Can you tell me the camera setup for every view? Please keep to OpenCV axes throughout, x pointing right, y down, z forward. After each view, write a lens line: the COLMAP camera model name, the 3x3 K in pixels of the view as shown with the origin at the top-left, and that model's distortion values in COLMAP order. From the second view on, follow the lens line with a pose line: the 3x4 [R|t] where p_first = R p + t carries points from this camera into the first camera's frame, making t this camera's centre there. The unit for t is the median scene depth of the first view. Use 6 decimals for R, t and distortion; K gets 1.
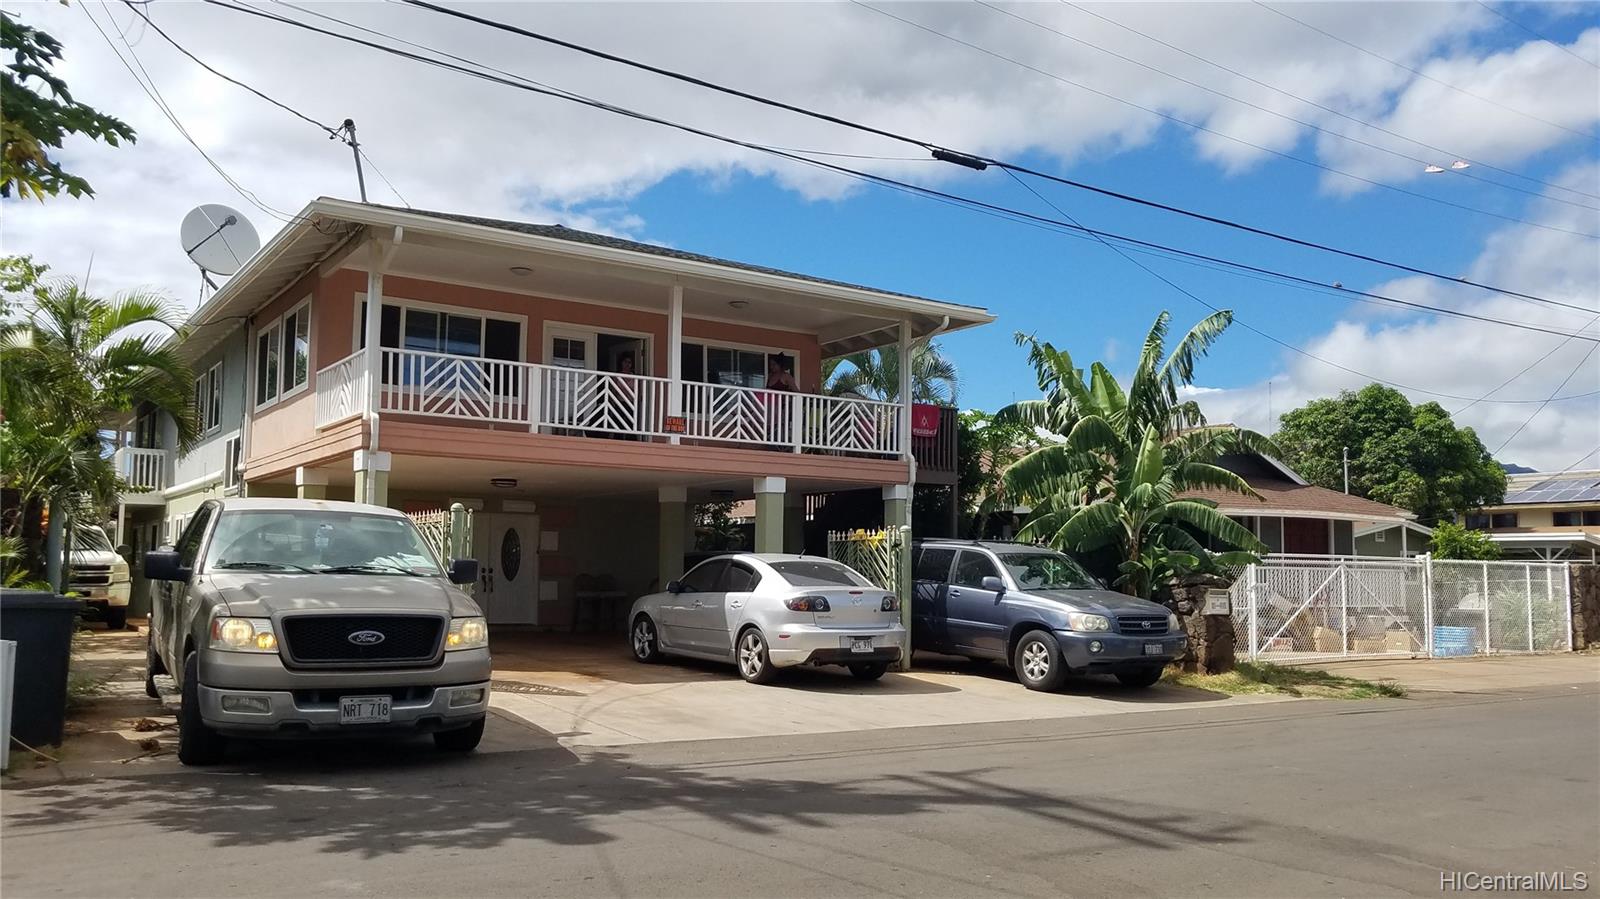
lens RADIAL K [[1278.6, 0, 797.7], [0, 1278.6, 451.0], [0, 0, 1]] dist [-0.006975, -0.003355]
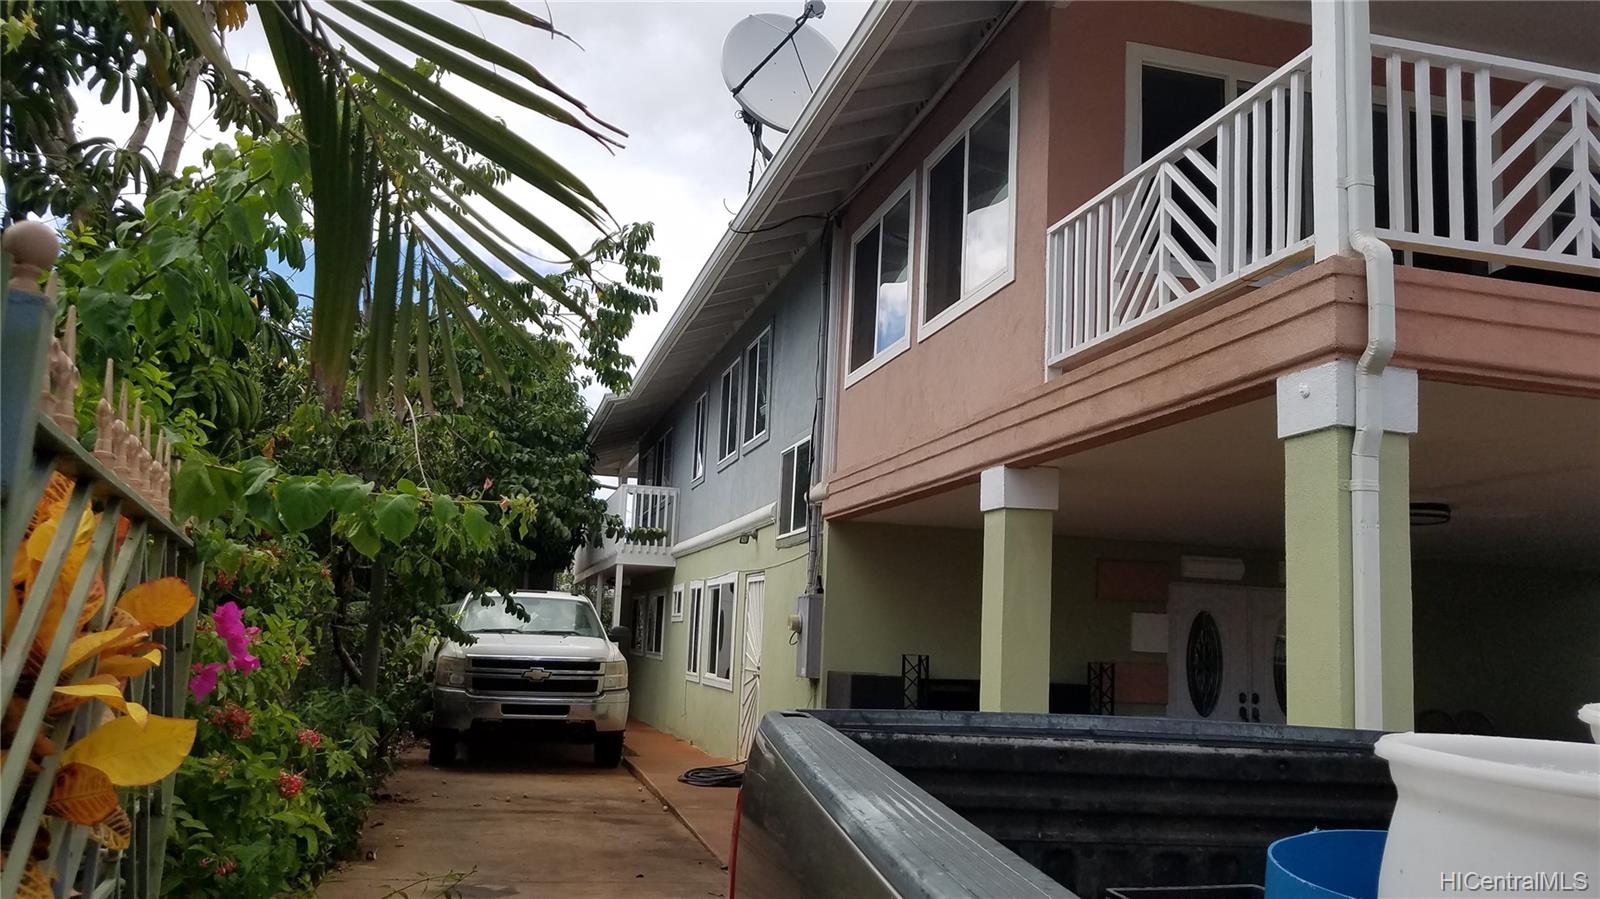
lens RADIAL K [[1278.6, 0, 801.1], [0, 1278.6, 452.3], [0, 0, 1]] dist [-0.006975, -0.003355]
pose [[0.939223, -0.018659, -0.342799, -0.237702], [-0.001103, 0.998353, -0.057363, 0.024524], [0.343305, 0.054254, 0.937656, 0.455640]]
